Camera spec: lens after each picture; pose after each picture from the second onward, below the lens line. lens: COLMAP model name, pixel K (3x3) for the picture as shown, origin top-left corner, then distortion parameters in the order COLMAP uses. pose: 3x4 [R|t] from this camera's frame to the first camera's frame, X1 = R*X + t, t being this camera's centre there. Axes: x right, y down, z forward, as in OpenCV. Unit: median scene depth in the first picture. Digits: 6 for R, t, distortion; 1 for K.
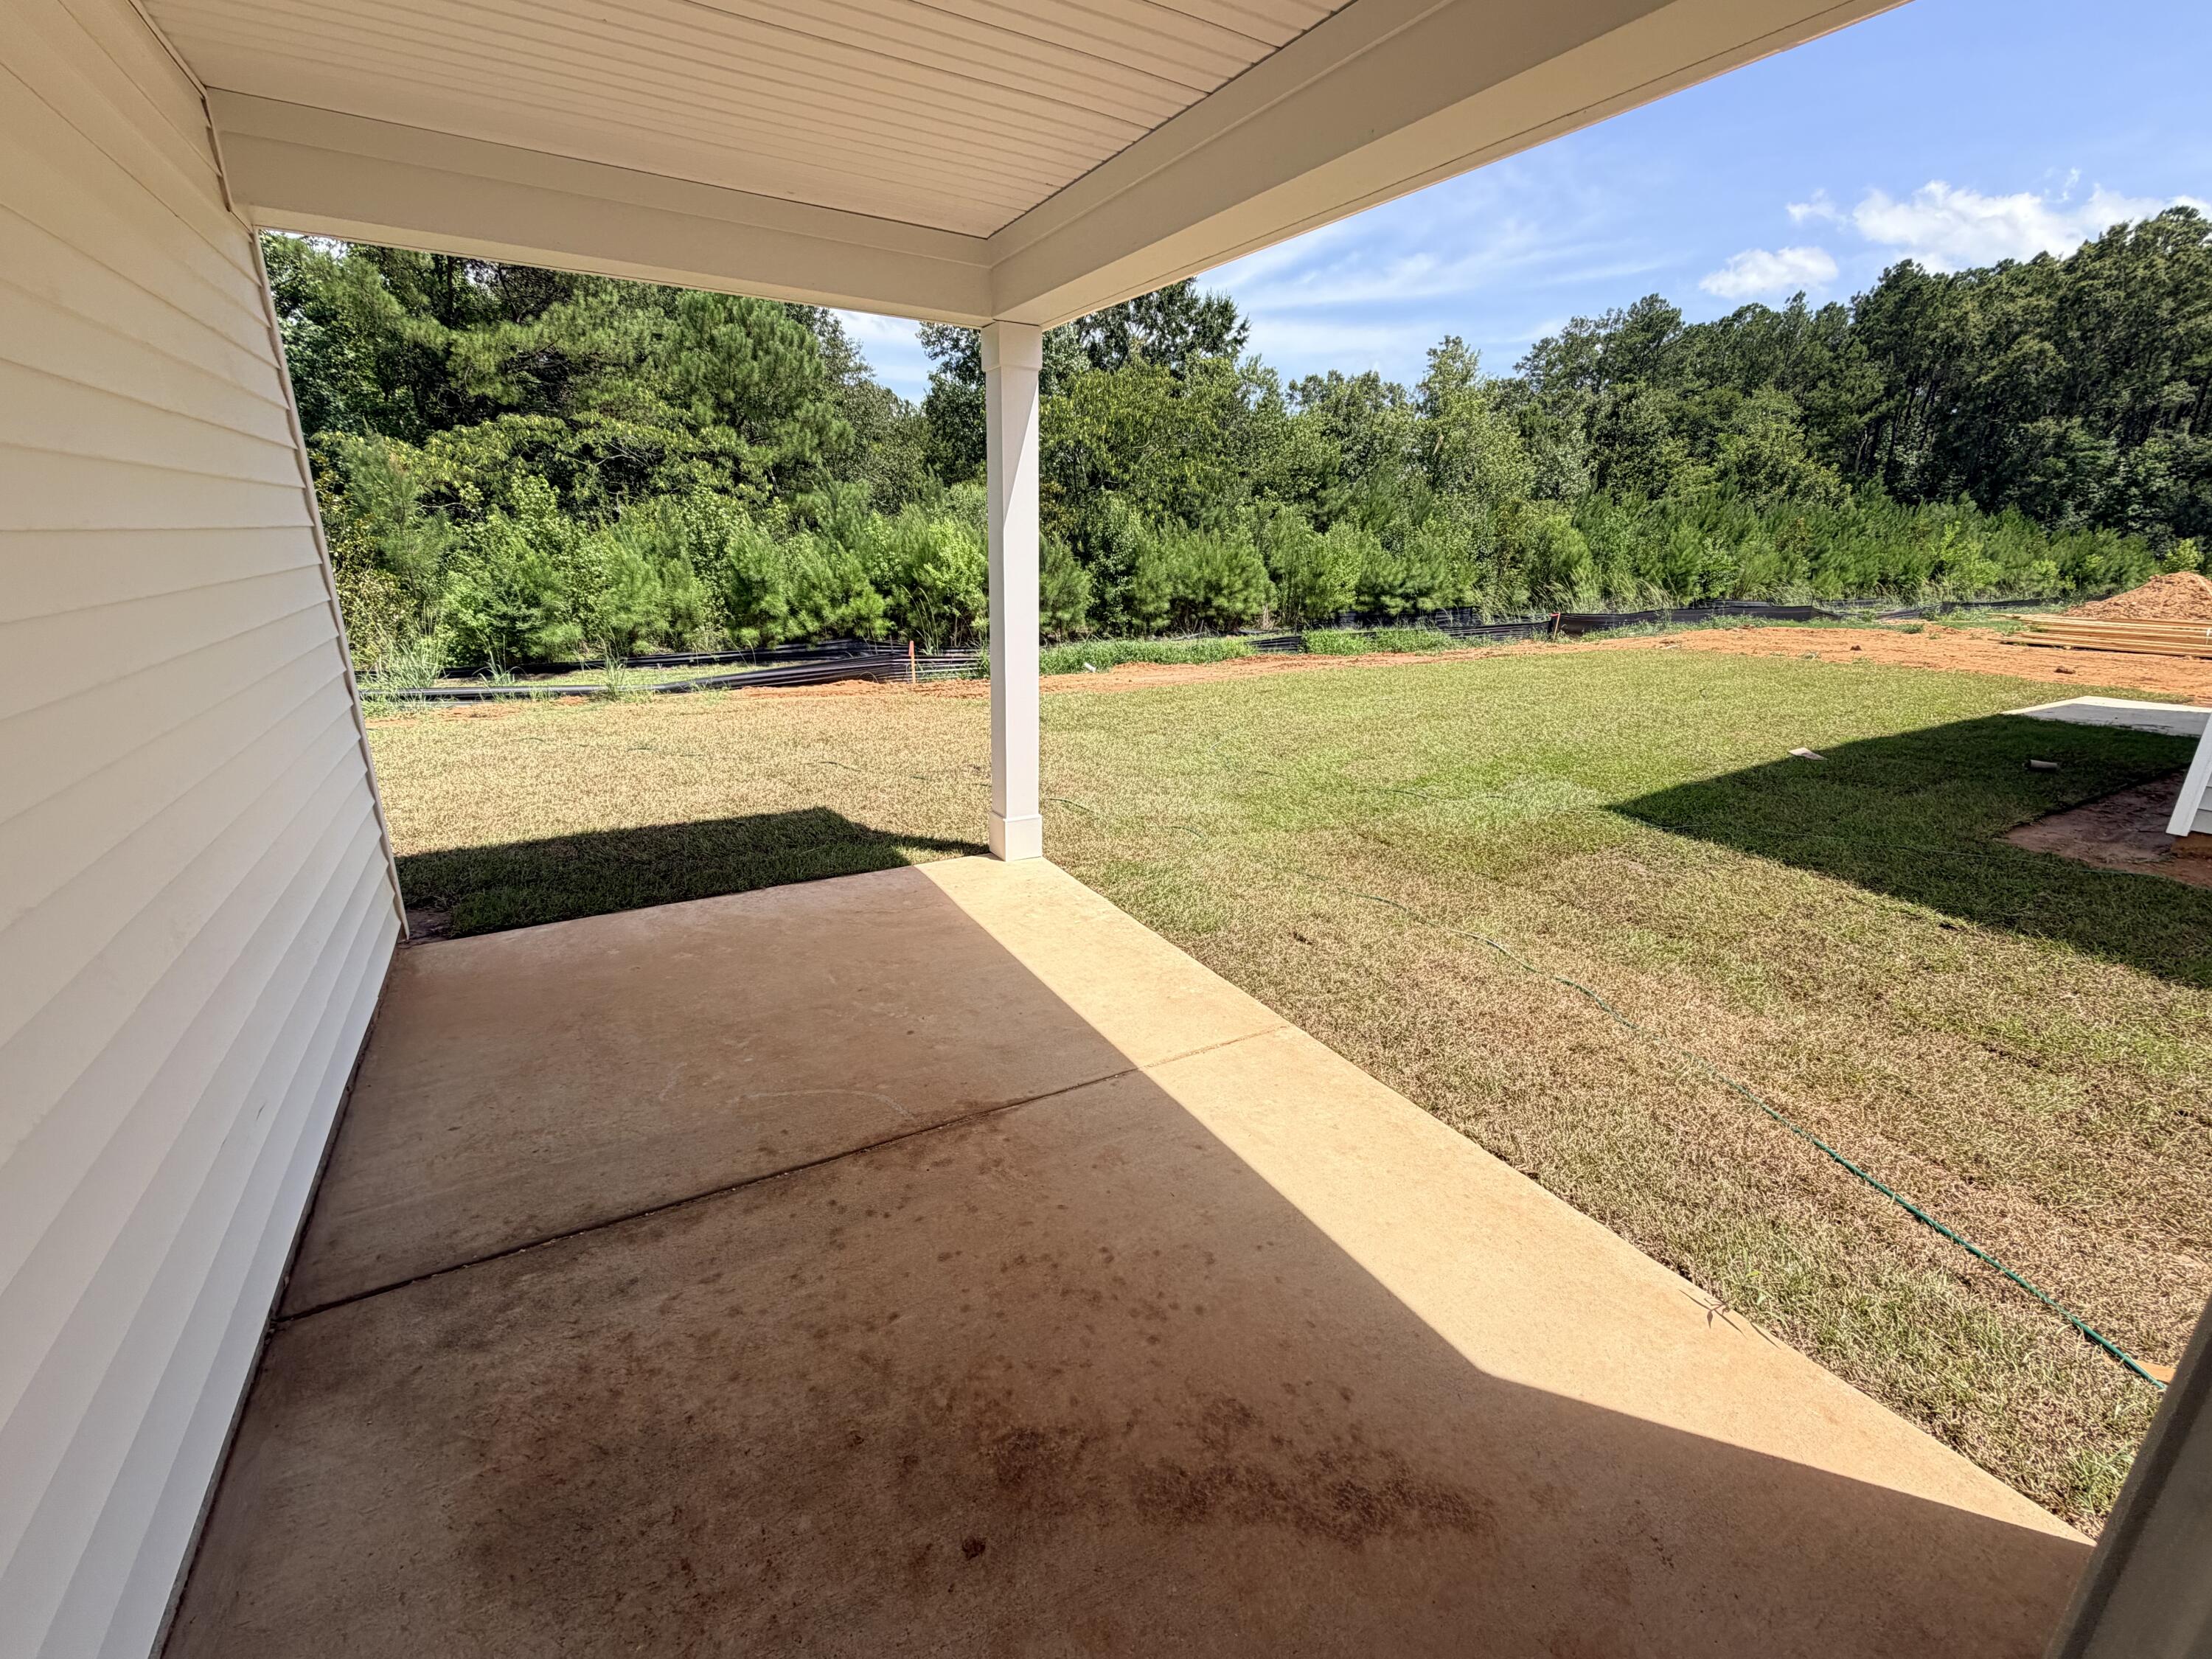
lens RADIAL K [[947.7, 0, 1097.6], [0, 947.7, 828.4], [0, 0, 1]] dist [0.006770, 0.000368]
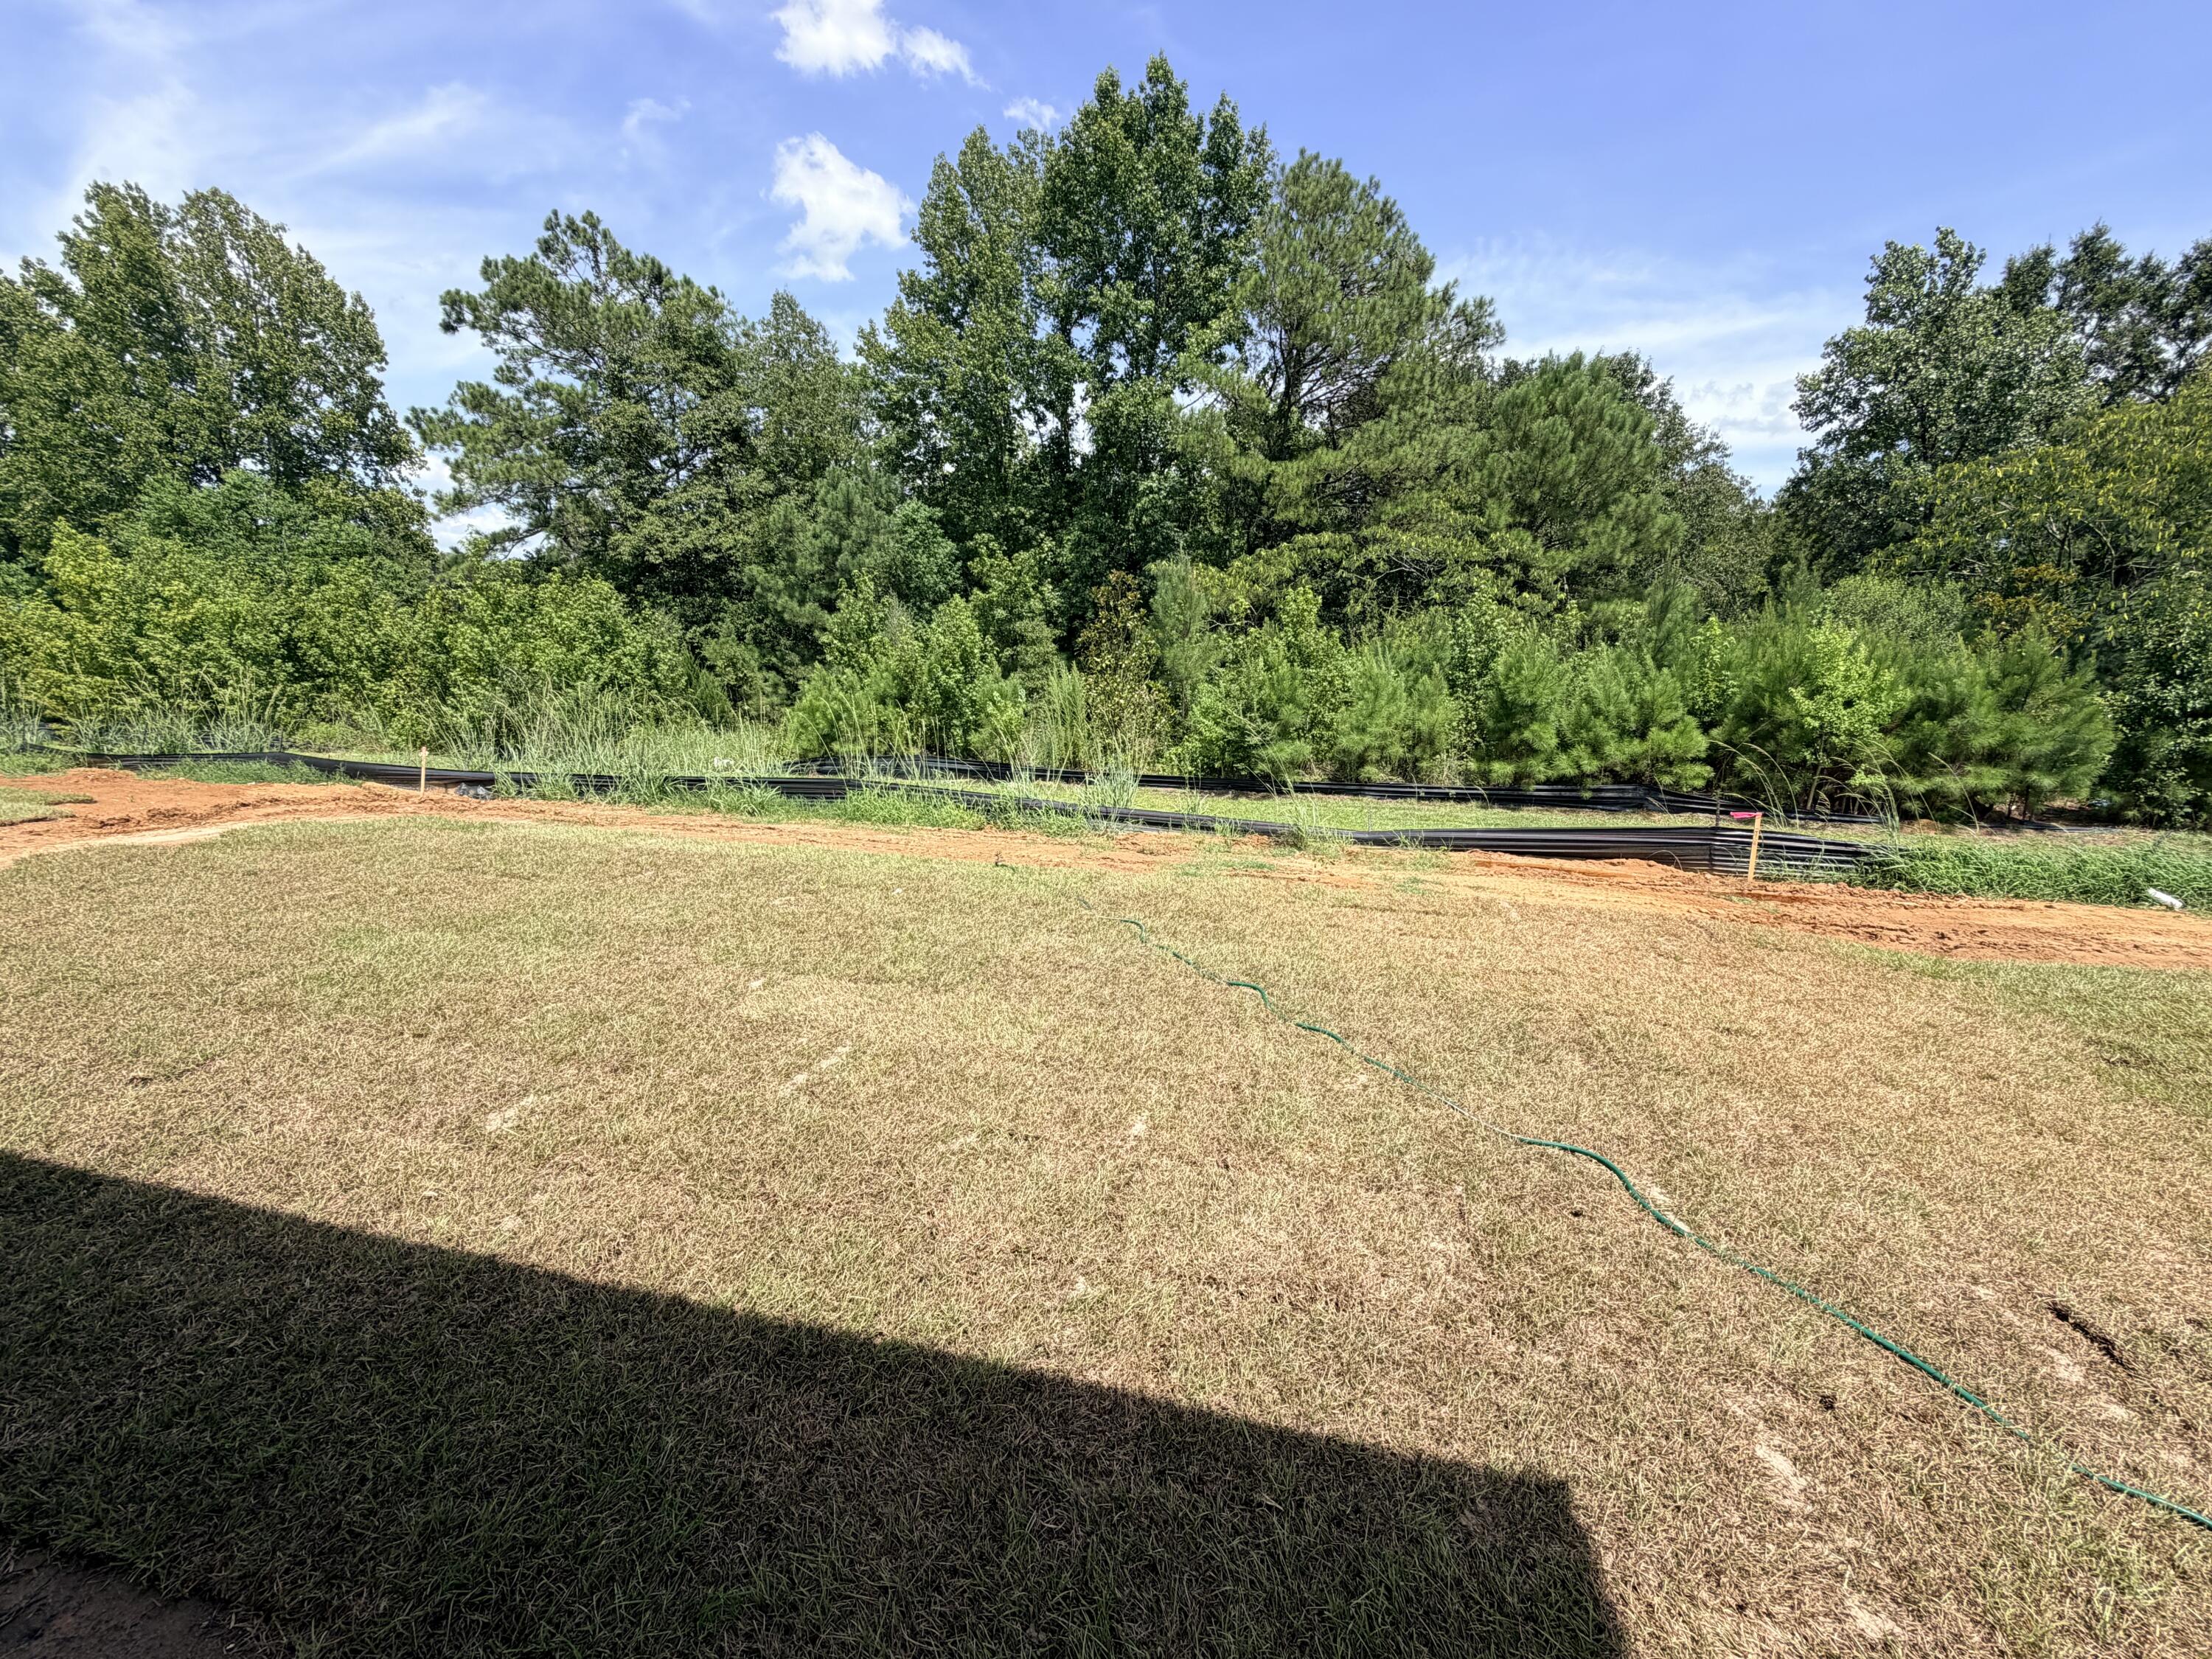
lens RADIAL K [[947.7, 0, 1101.9], [0, 947.7, 842.2], [0, 0, 1]] dist [0.006770, 0.000368]
pose [[0.733445, 0.137491, -0.665699, -0.060197], [-0.209088, 0.977482, -0.028482, -0.041970], [0.646792, 0.160080, 0.745677, 0.163759]]
